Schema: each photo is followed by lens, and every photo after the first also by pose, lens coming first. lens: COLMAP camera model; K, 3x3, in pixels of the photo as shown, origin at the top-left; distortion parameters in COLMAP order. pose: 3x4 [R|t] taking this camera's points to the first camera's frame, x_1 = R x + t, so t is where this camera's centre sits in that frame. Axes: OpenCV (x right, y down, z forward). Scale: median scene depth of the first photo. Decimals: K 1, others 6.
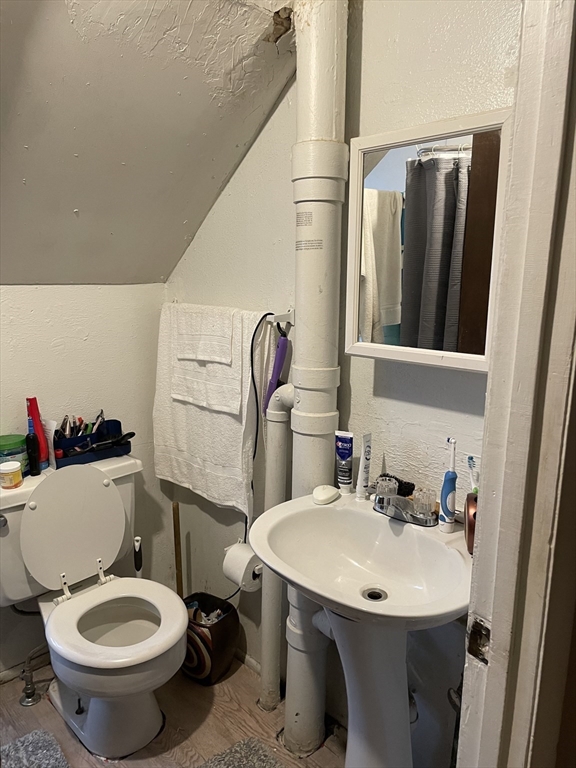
lens RADIAL K [[582.7, 0, 288.0], [0, 582.7, 384.0], [0, 0, 1]] dist [0.060316, -0.097369]
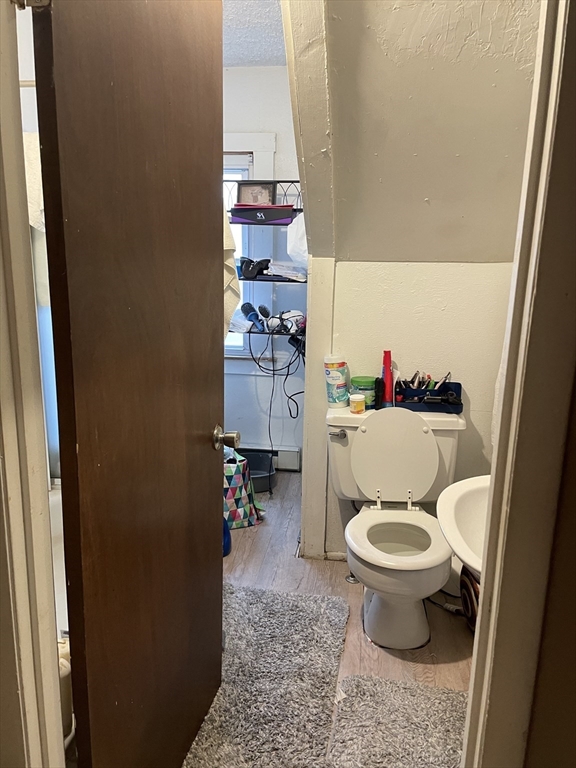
lens RADIAL K [[582.7, 0, 288.0], [0, 582.7, 384.0], [0, 0, 1]] dist [0.060316, -0.097369]
pose [[0.620732, 0.169143, -0.765560, 0.415096], [-0.154799, 0.983670, 0.091819, 0.011760], [0.768589, 0.061513, 0.636779, 0.028587]]
